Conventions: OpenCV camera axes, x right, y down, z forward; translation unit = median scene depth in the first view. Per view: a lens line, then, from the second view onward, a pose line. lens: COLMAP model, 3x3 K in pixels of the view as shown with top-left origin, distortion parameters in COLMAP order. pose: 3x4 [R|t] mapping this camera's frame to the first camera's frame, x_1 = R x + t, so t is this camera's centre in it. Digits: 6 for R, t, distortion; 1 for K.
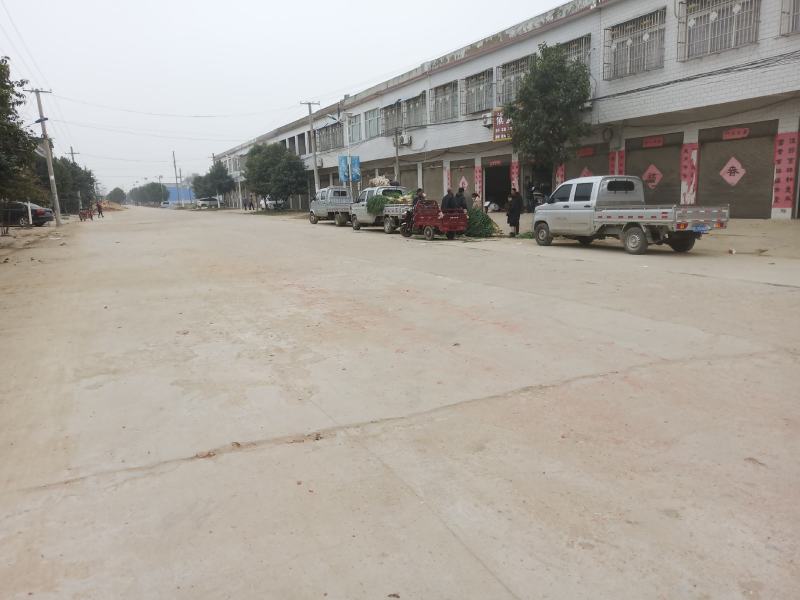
lens RADIAL K [[562.1, 0, 381.8], [0, 562.1, 295.2], [0, 0, 1]] dist [0.005470, 0.041260]
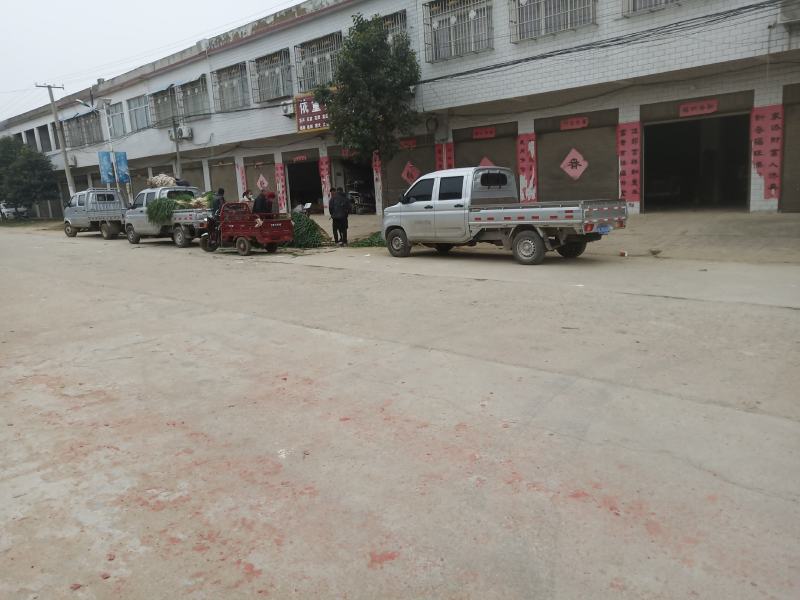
lens RADIAL K [[562.1, 0, 381.8], [0, 562.1, 295.2], [0, 0, 1]] dist [0.005470, 0.041260]
pose [[0.927892, -0.088222, 0.362261, -0.021207], [0.088604, 0.995945, 0.015594, -0.034025], [-0.362167, 0.017628, 0.931946, 0.189617]]
